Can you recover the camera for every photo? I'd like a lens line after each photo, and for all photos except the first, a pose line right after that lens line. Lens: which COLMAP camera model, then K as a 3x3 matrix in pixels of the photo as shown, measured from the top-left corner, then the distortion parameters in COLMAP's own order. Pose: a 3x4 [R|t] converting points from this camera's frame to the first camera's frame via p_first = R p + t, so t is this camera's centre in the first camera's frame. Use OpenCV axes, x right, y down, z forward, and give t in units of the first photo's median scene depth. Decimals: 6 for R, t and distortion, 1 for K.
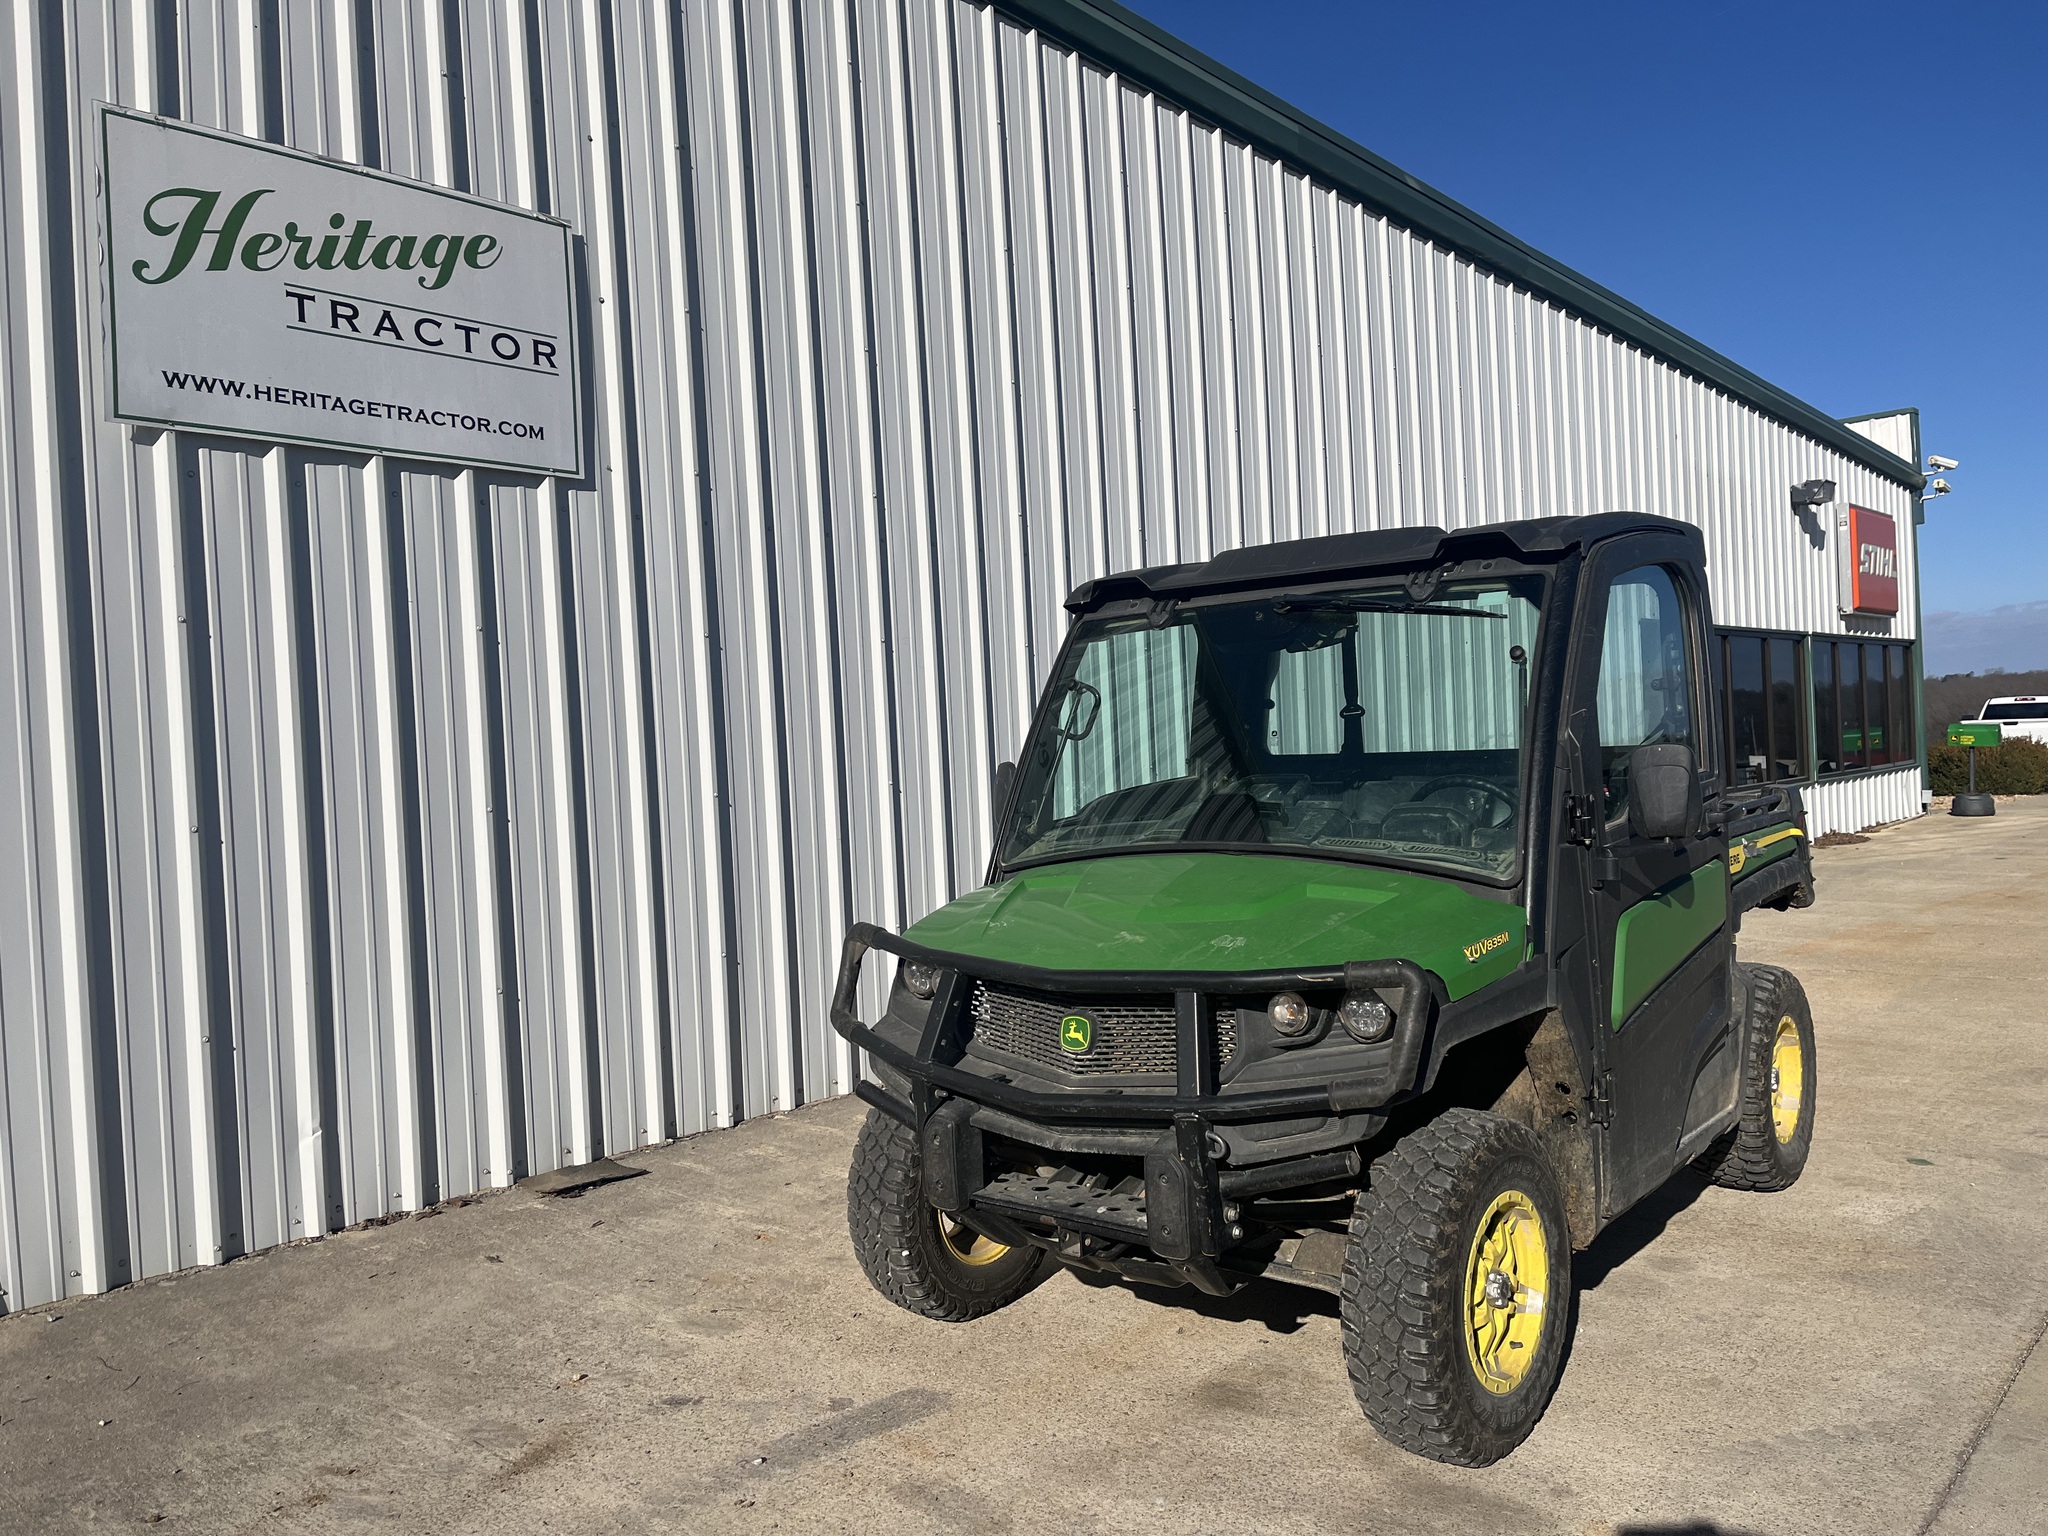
lens RADIAL K [[1559.4, 0, 1056.4], [0, 1559.4, 747.9], [0, 0, 1]] dist [0.104641, -0.097961]
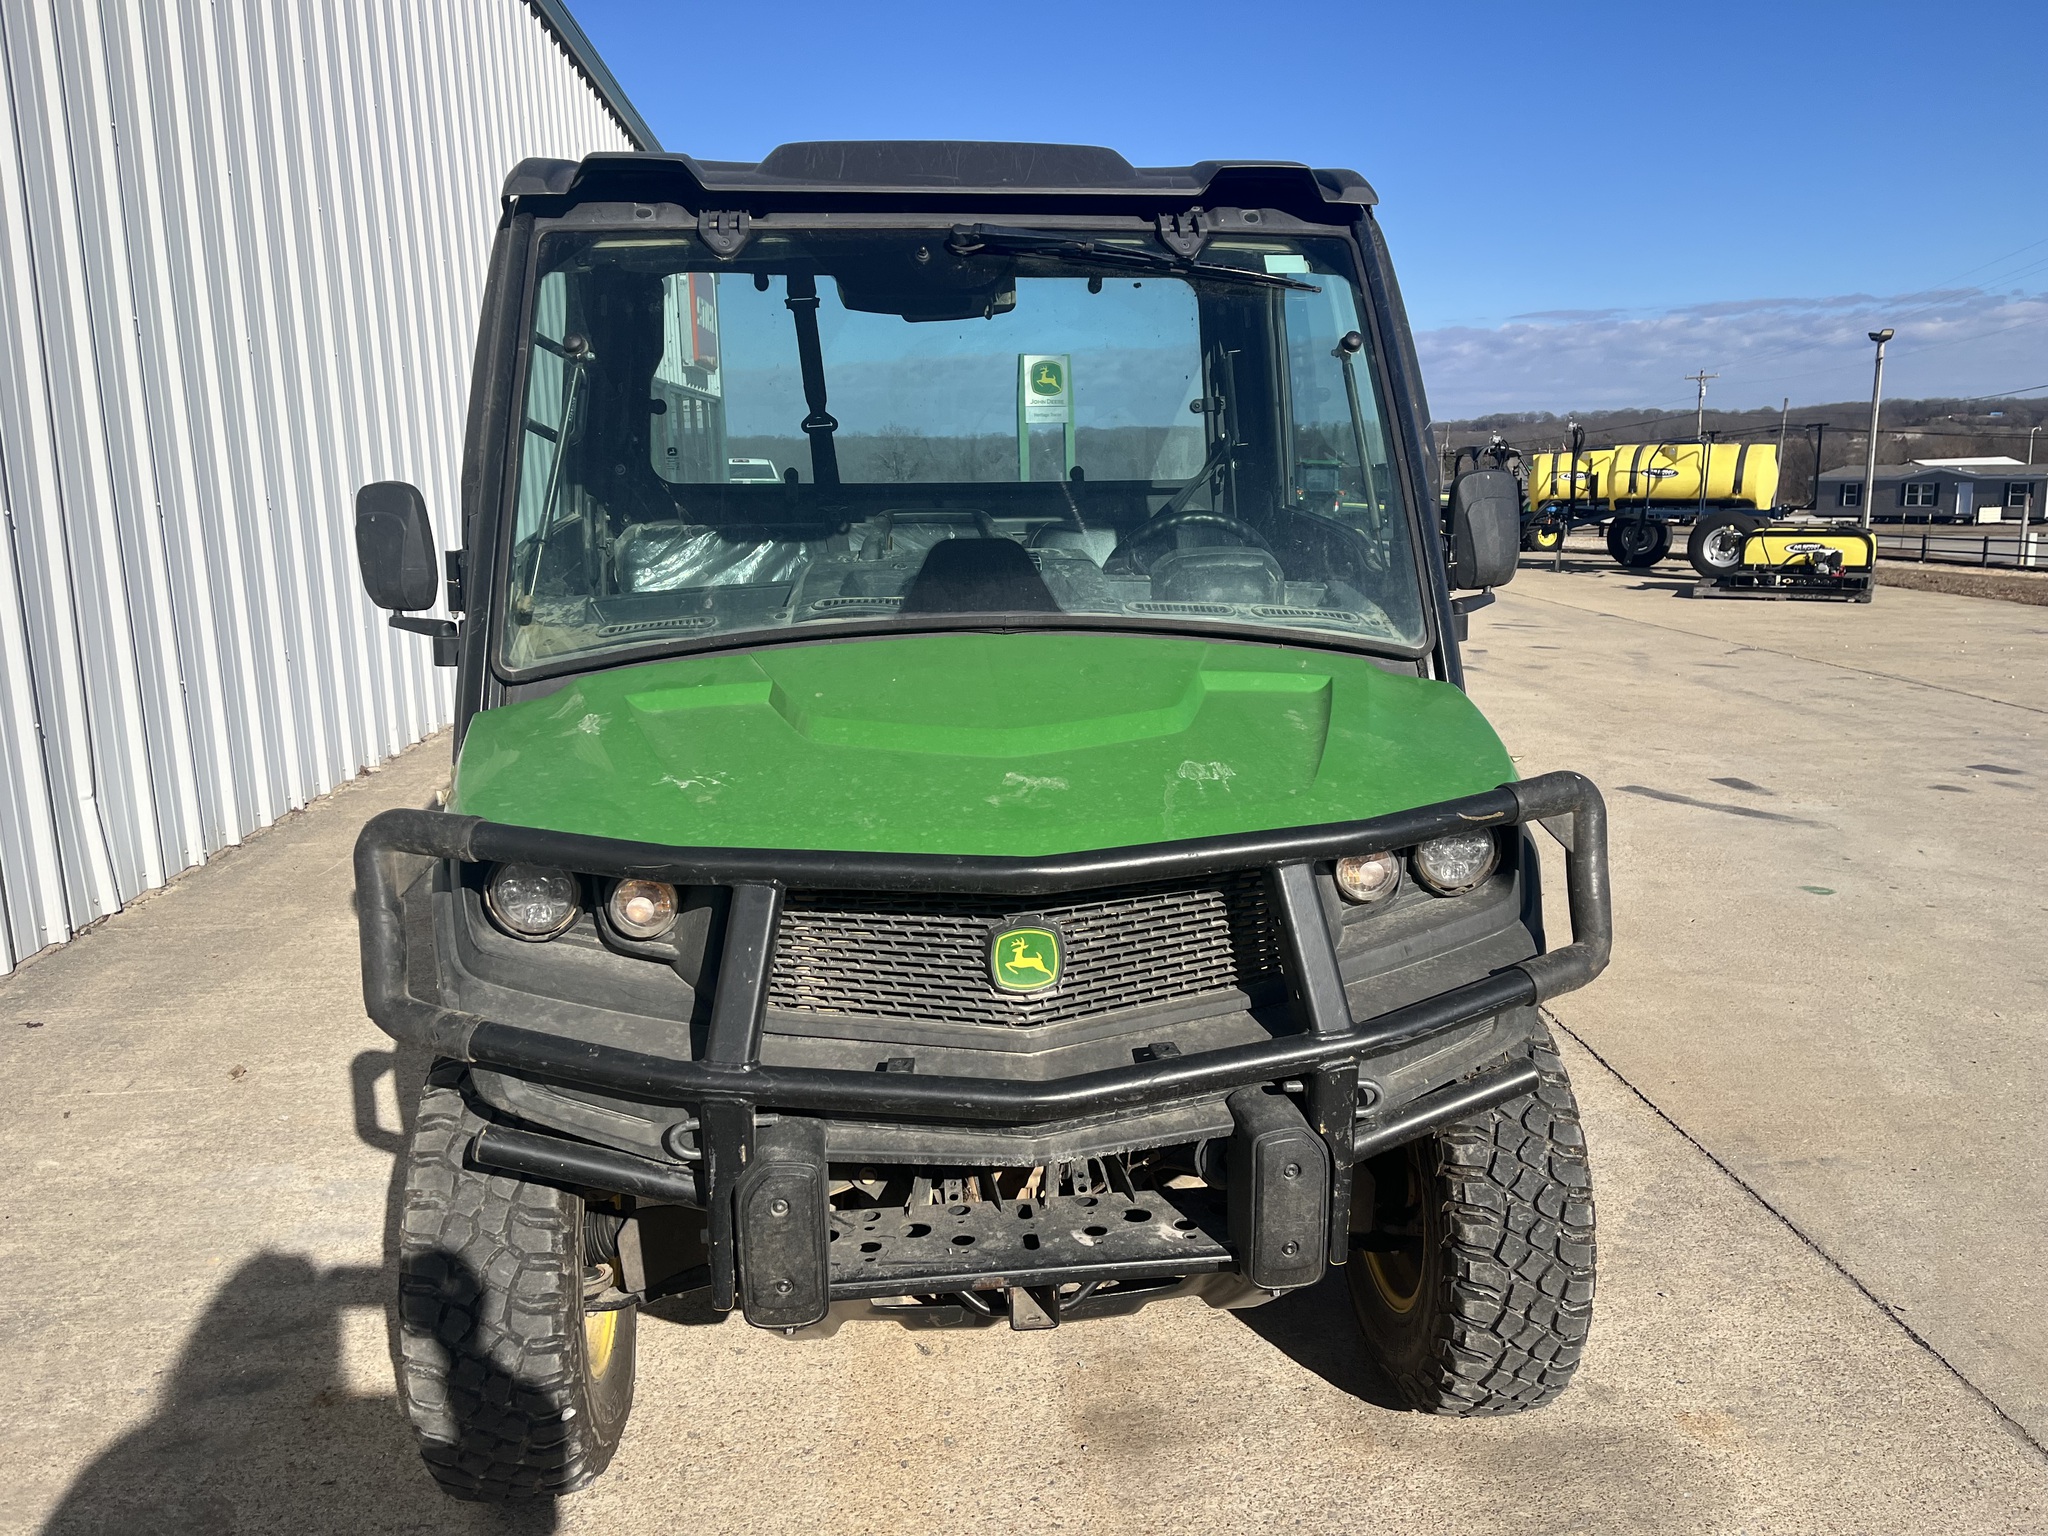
lens RADIAL K [[1541.6, 0, 1010.0], [0, 1541.6, 757.8], [0, 0, 1]] dist [0.086479, -0.116176]
pose [[0.691364, -0.099848, 0.715575, -0.372201], [-0.016884, 0.987902, 0.154160, 0.022800], [-0.722310, -0.118663, 0.681313, 0.607551]]
